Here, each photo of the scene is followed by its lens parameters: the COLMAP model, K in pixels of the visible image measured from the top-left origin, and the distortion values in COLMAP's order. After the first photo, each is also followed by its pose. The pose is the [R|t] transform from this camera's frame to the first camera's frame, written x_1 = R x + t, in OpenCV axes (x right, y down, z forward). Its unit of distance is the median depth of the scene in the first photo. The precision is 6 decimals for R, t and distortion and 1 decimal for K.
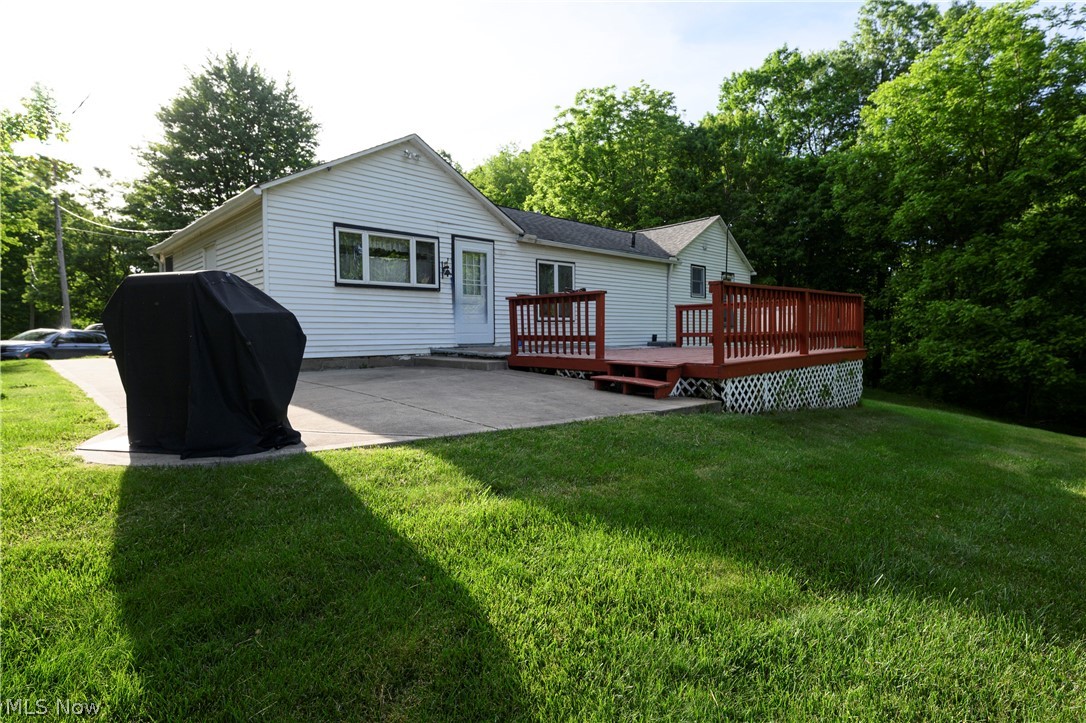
lens RADIAL K [[547.4, 0, 543.0], [0, 547.4, 361.5], [0, 0, 1]] dist [-0.000449, -0.000519]
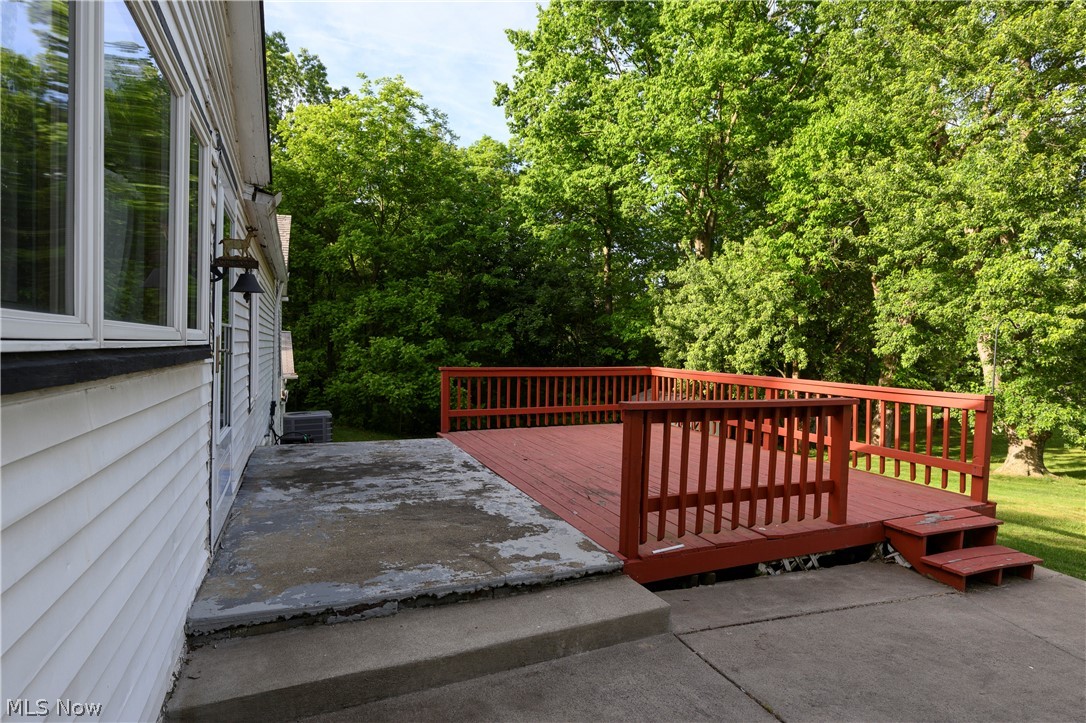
lens RADIAL K [[547.4, 0, 543.0], [0, 547.4, 361.5], [0, 0, 1]] dist [-0.000449, -0.000519]
pose [[0.358694, -0.003344, 0.933449, -0.224439], [0.022607, 0.999731, -0.005106, -0.074928], [-0.933181, 0.022934, 0.358673, 0.482878]]
